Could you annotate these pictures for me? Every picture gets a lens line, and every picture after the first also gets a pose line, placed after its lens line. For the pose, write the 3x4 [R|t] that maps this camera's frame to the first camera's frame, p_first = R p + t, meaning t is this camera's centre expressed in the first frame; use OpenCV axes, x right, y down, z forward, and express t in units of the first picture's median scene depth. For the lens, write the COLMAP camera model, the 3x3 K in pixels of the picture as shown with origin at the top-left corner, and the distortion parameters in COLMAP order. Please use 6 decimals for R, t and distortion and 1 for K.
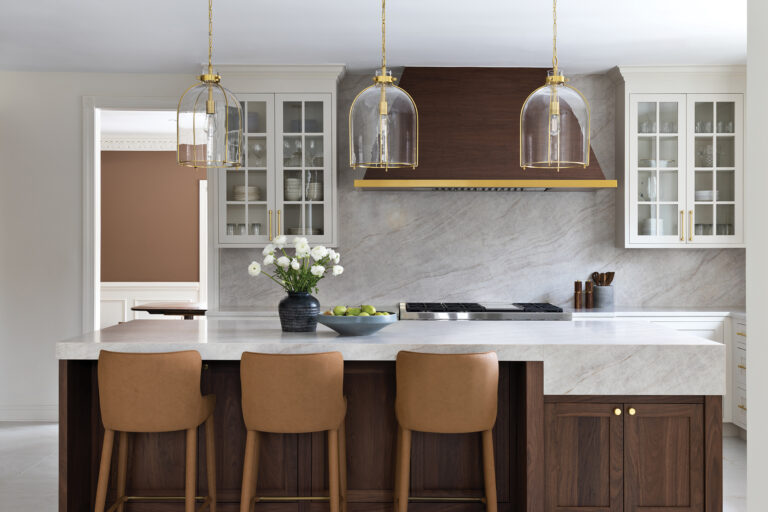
lens RADIAL K [[900.0, 0, 382.6], [0, 900.0, 215.8], [0, 0, 1]] dist [-0.025135, 0.000000]
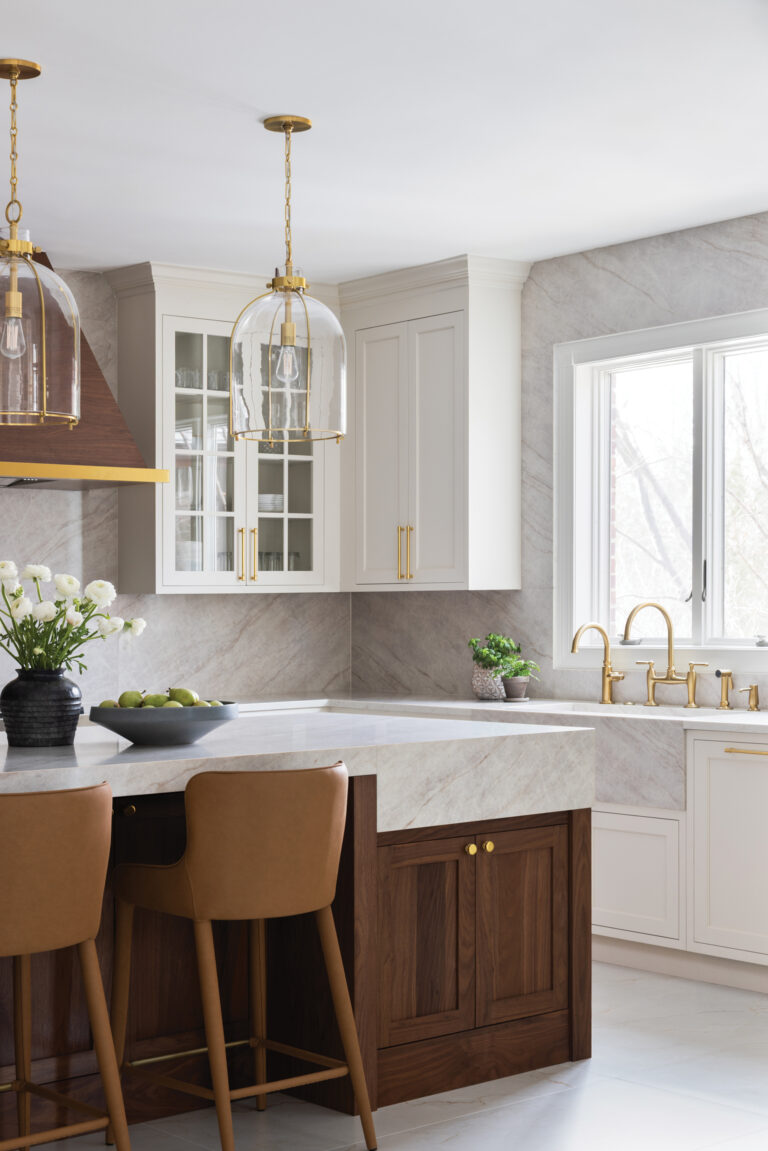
lens RADIAL K [[1791.0, 0, 383.8], [0, 1791.0, 578.7], [0, 0, 1]] dist [-0.000138, 0.000000]
pose [[0.755056, -0.001193, 0.655659, -0.571175], [-0.006880, 0.999929, 0.009743, 0.024437], [-0.655624, -0.011868, 0.754994, 0.128264]]
